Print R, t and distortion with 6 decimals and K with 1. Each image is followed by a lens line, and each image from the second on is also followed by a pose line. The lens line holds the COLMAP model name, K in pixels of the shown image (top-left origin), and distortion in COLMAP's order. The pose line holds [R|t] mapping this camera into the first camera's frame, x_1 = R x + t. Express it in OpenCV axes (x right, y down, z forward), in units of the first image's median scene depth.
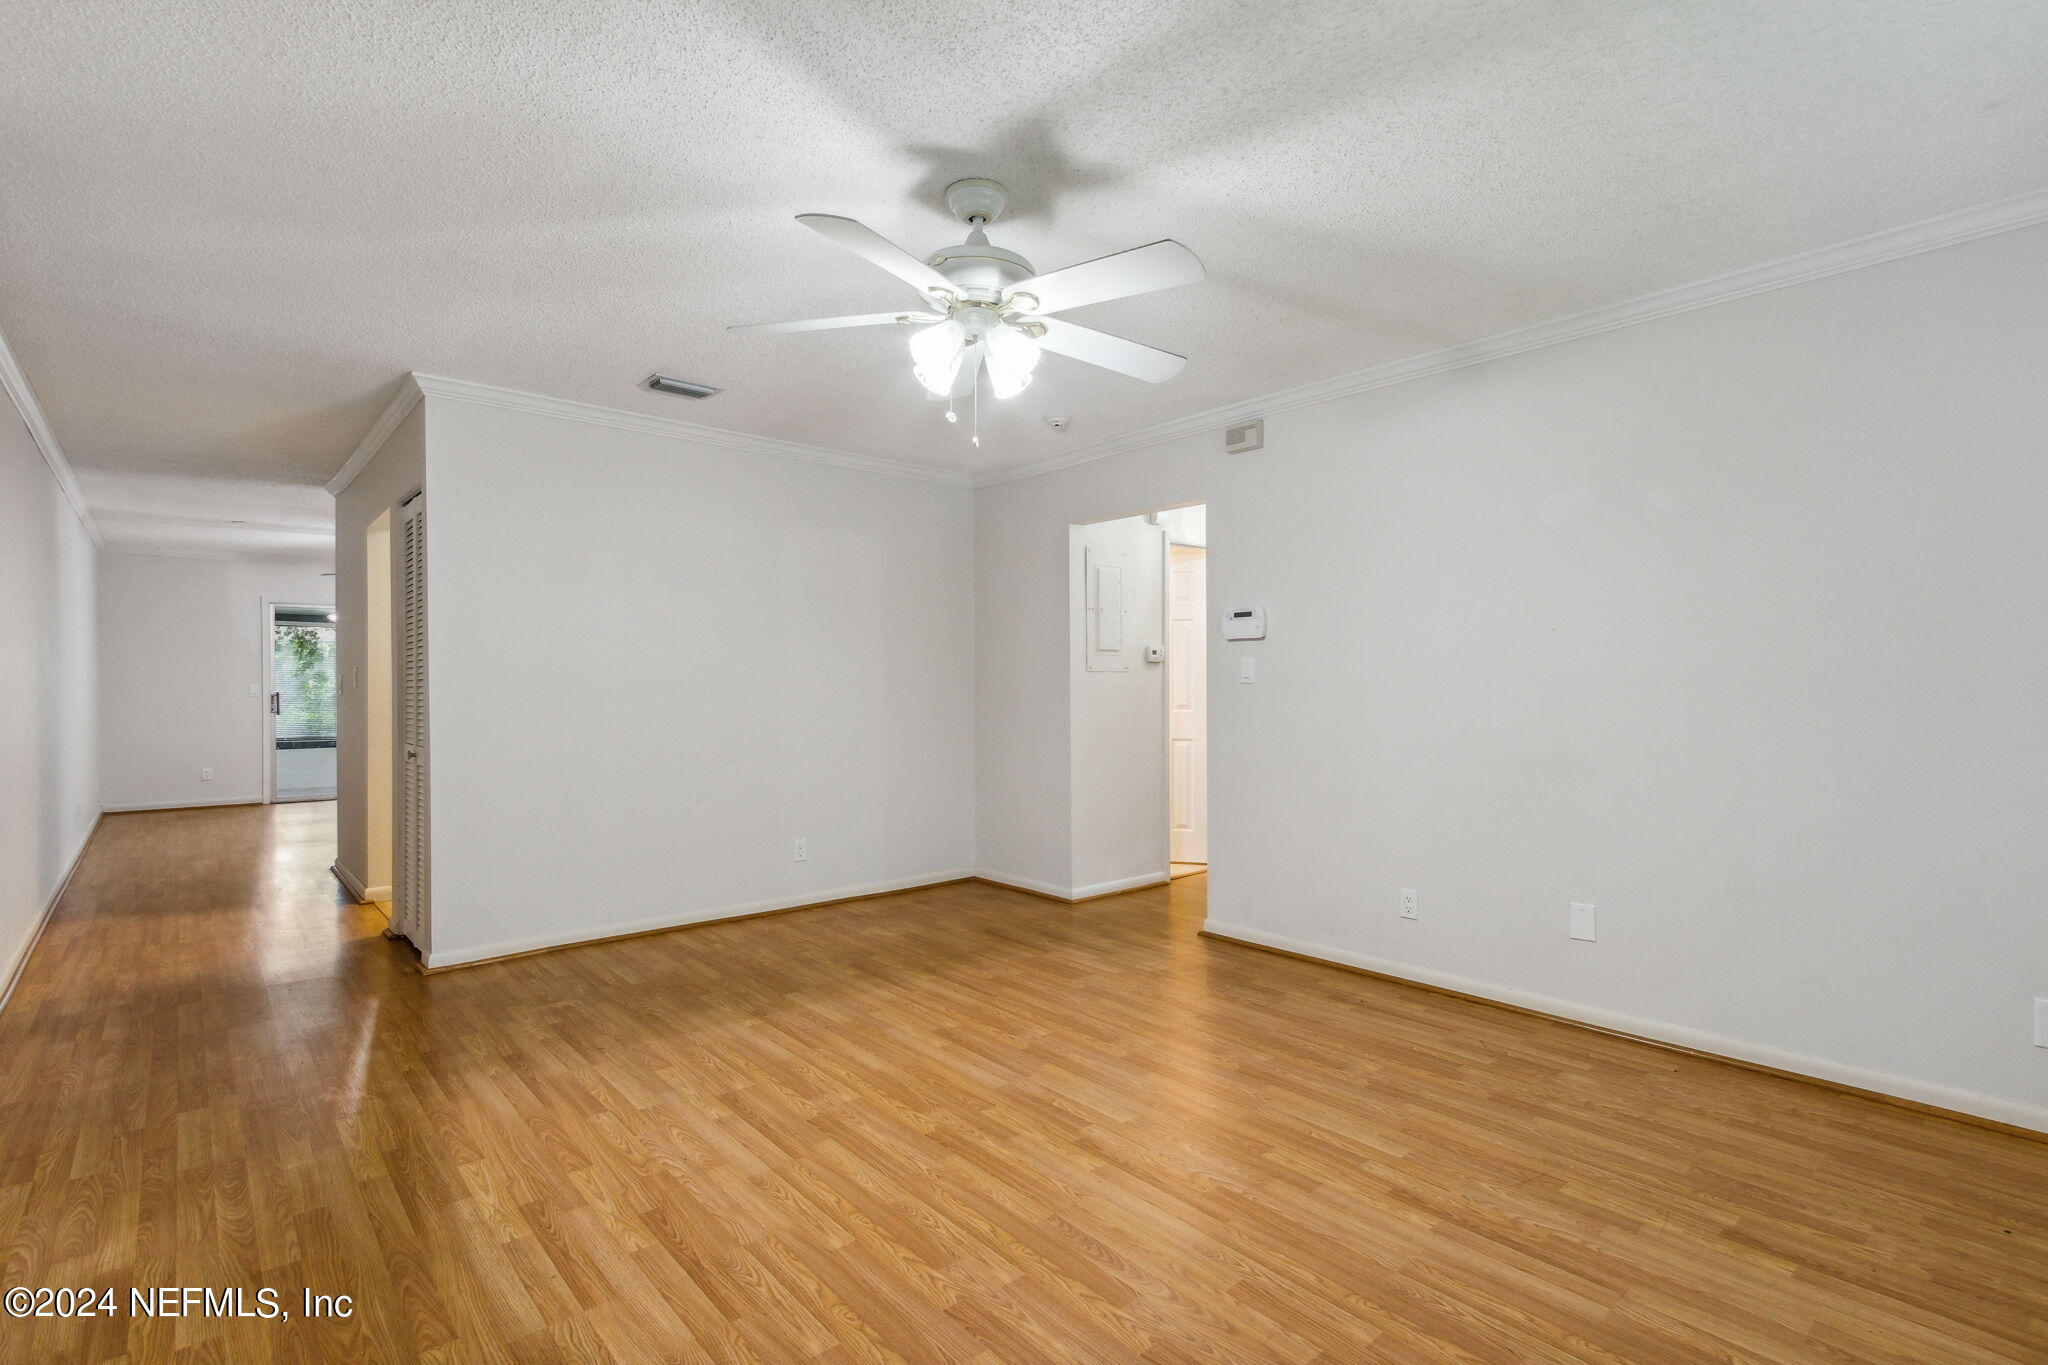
lens RADIAL K [[961.7, 0, 1014.1], [0, 961.7, 700.7], [0, 0, 1]] dist [-0.000616, 0.000185]
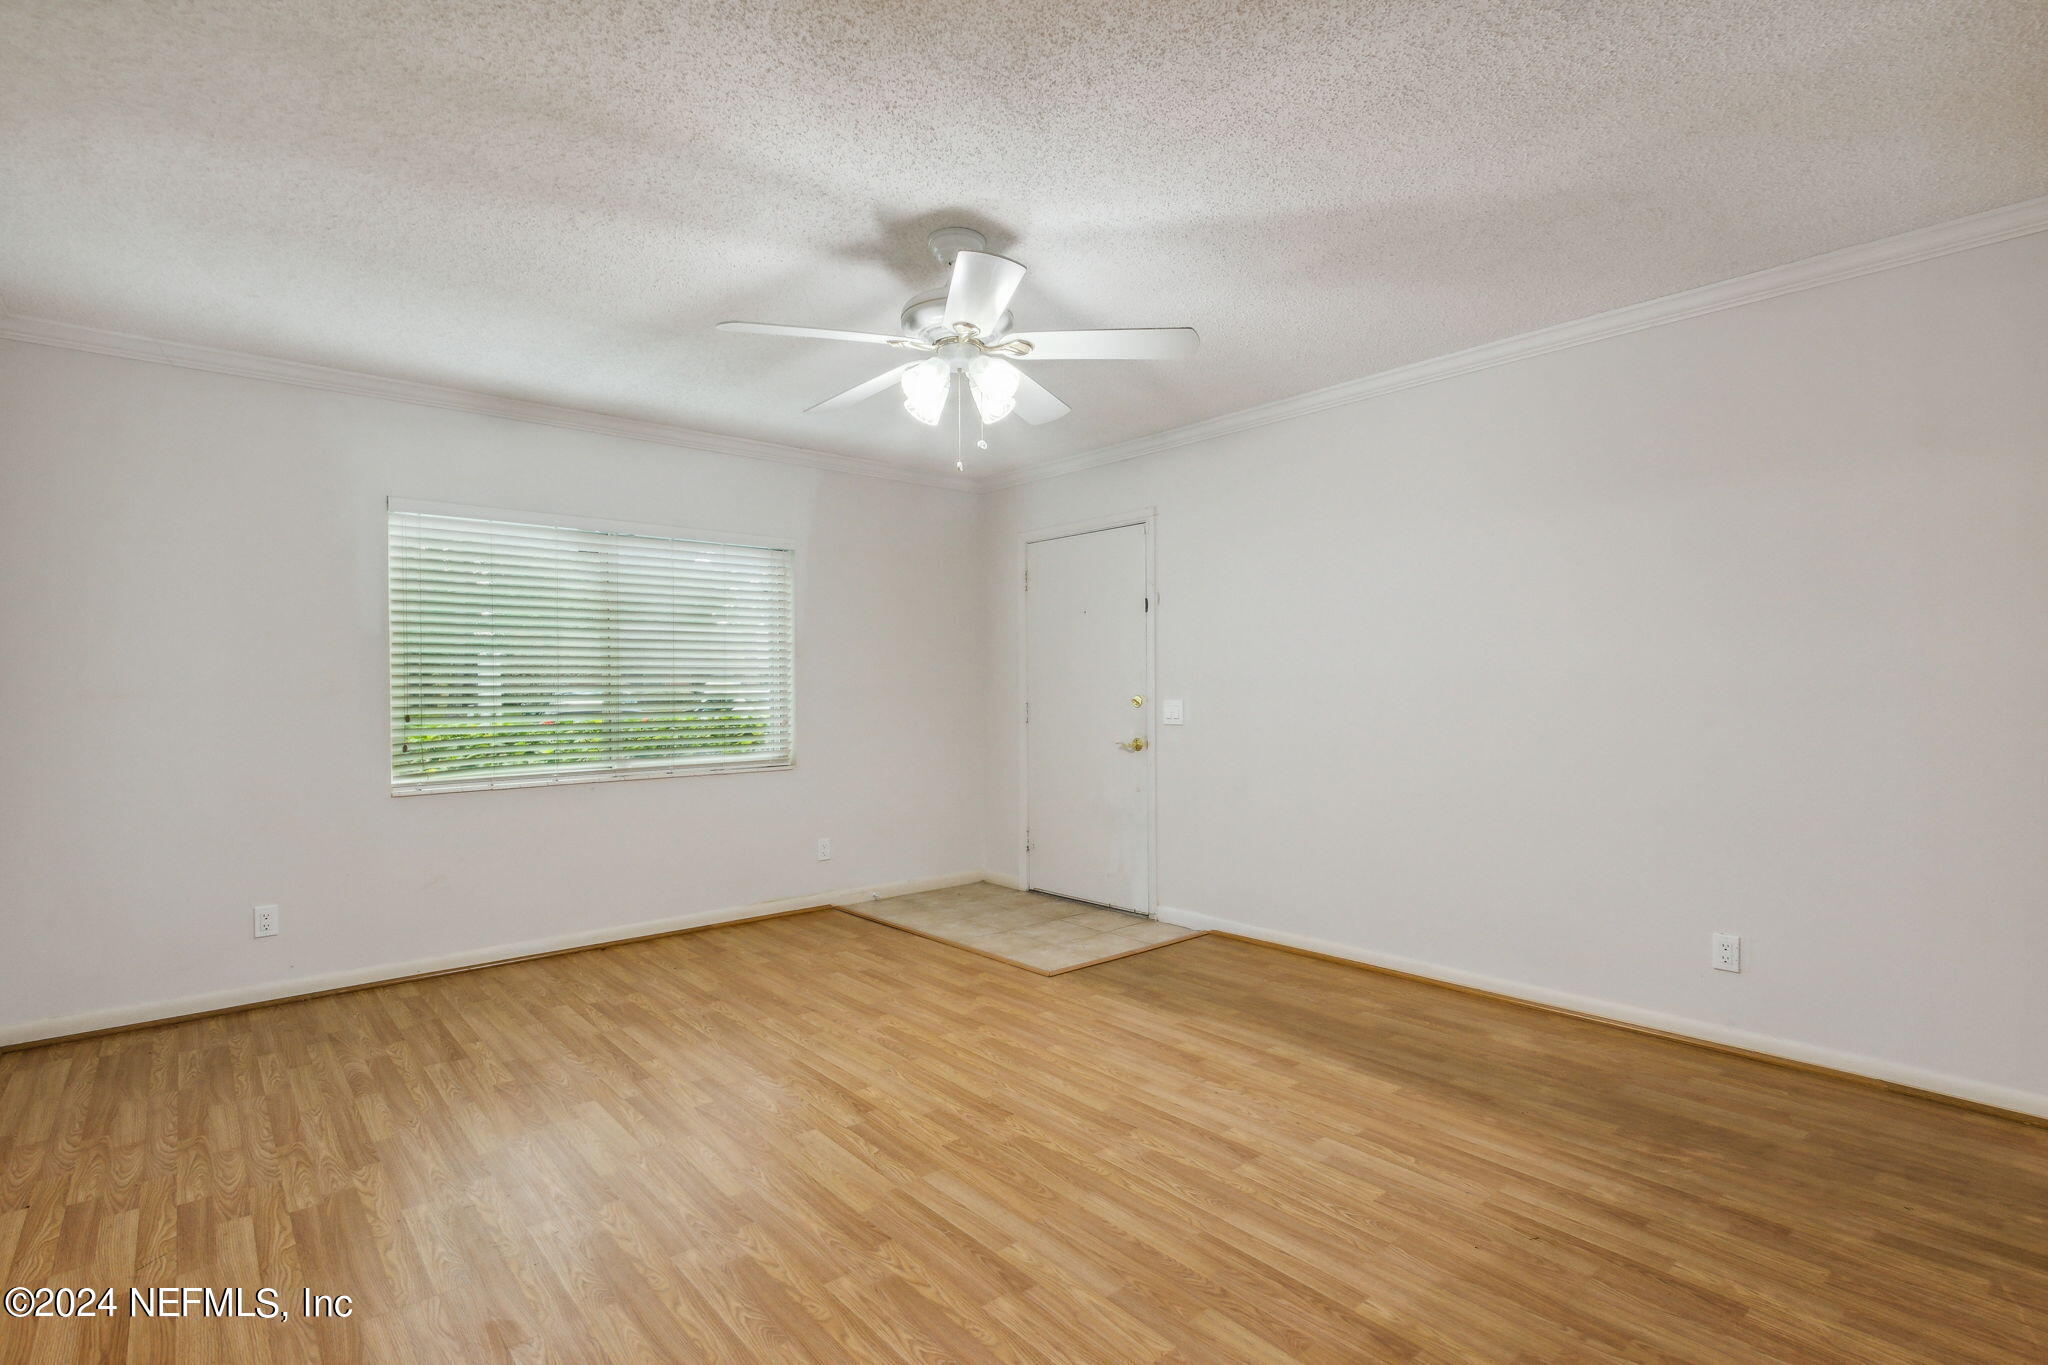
lens RADIAL K [[961.7, 0, 1021.6], [0, 961.7, 690.2], [0, 0, 1]] dist [-0.000616, 0.000185]
pose [[-0.999968, 0.006763, -0.004293, -0.092119], [0.006665, 0.999728, 0.022339, -0.030795], [0.004442, 0.022310, -0.999741, 1.873594]]
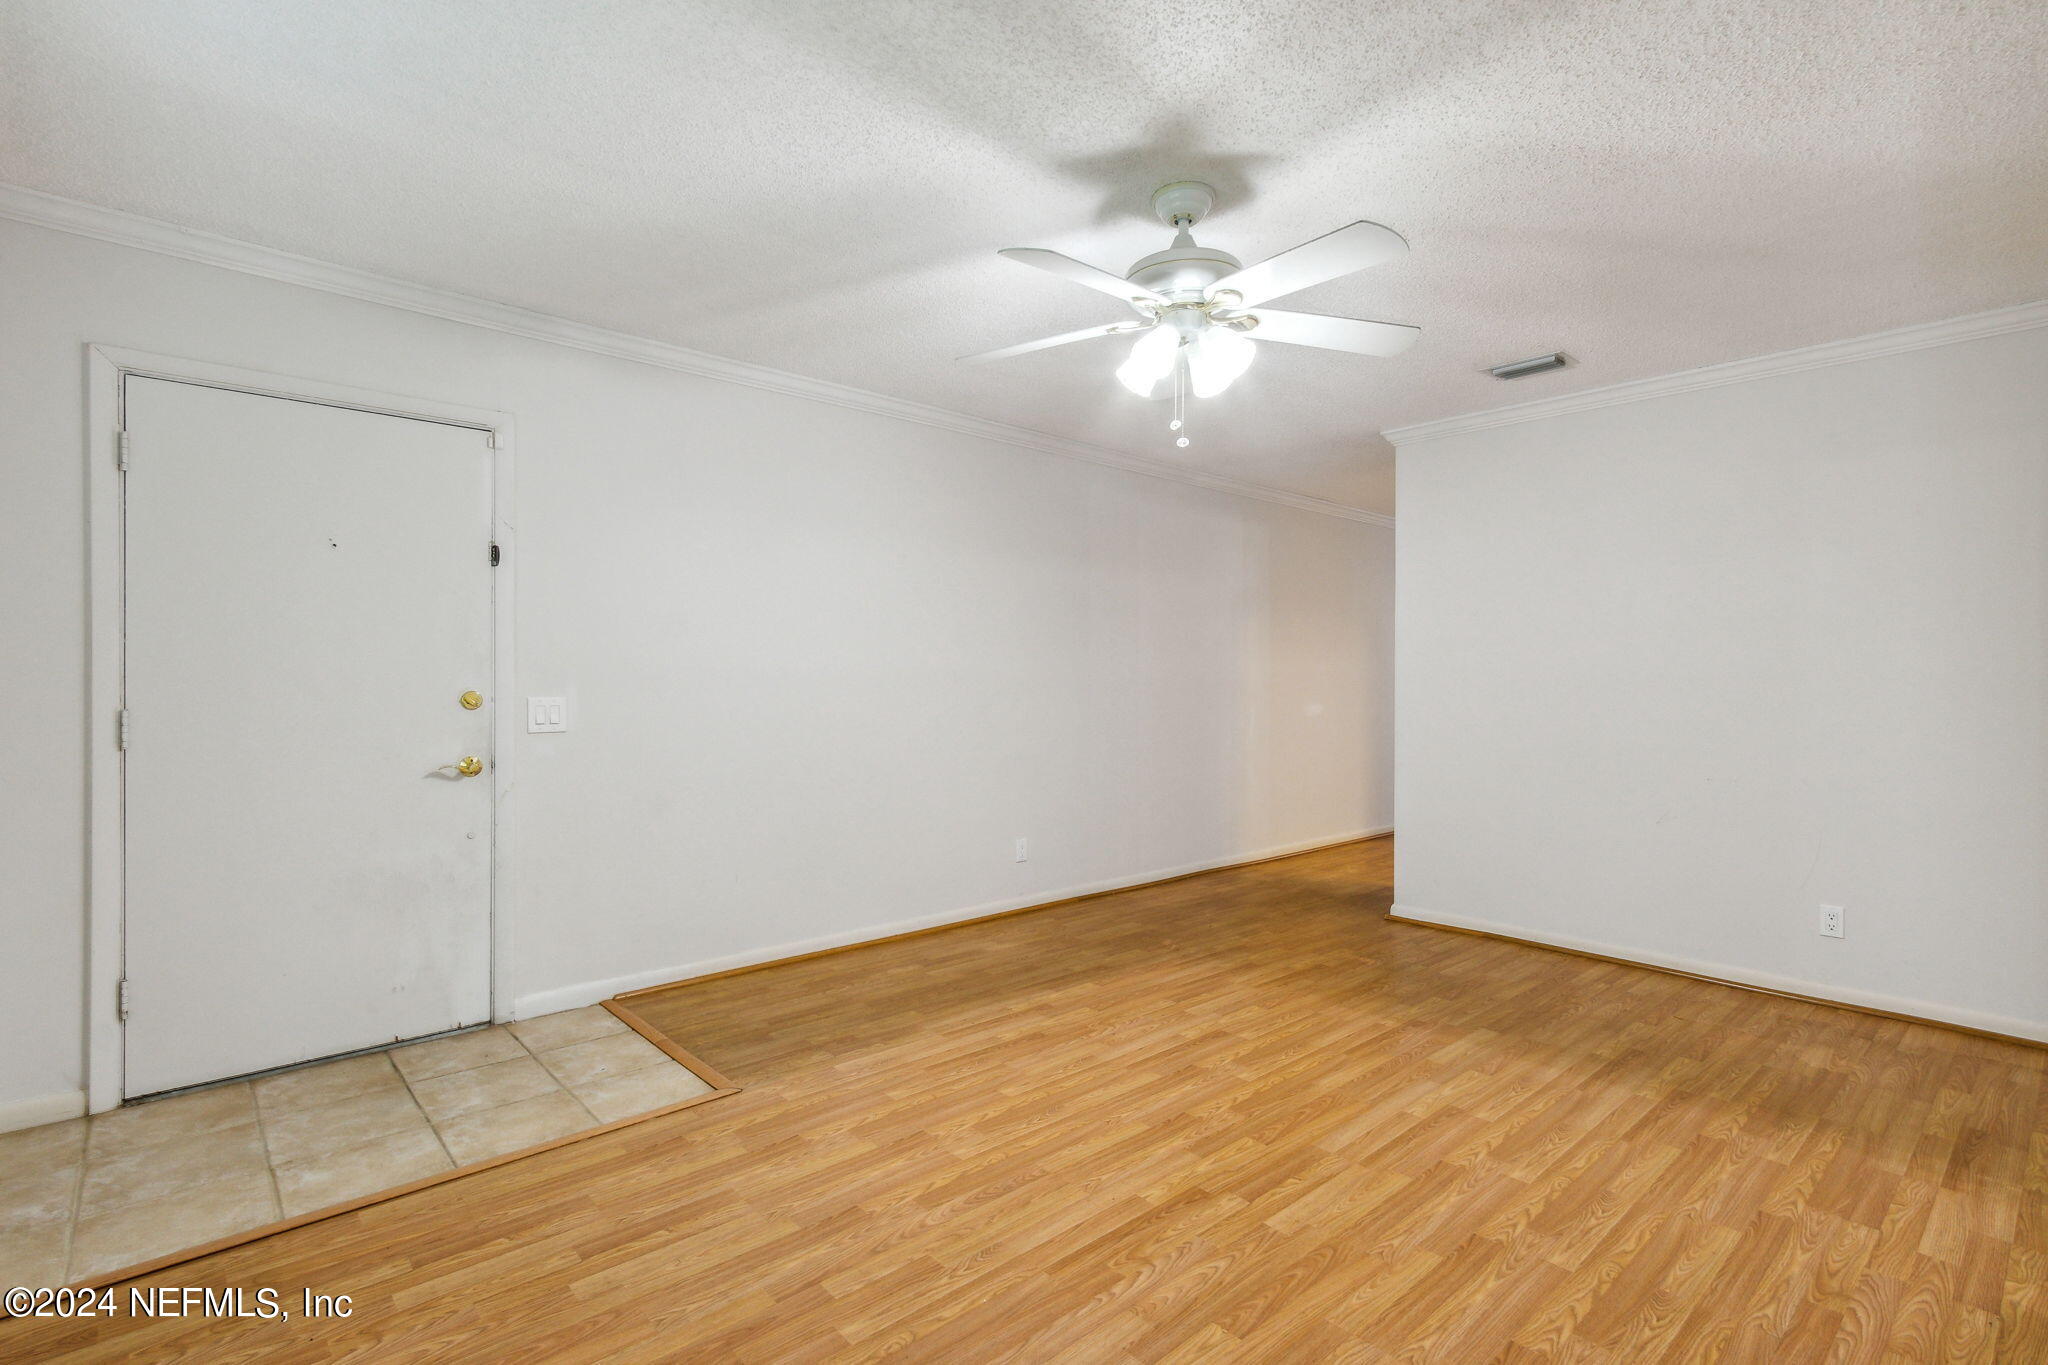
lens RADIAL K [[961.7, 0, 1020.6], [0, 961.7, 690.6], [0, 0, 1]] dist [-0.000616, 0.000185]
pose [[0.016019, 0.013037, -0.999787, 0.865871], [-0.024188, 0.999627, 0.012647, -0.013887], [0.999579, 0.023980, 0.016328, 0.730704]]
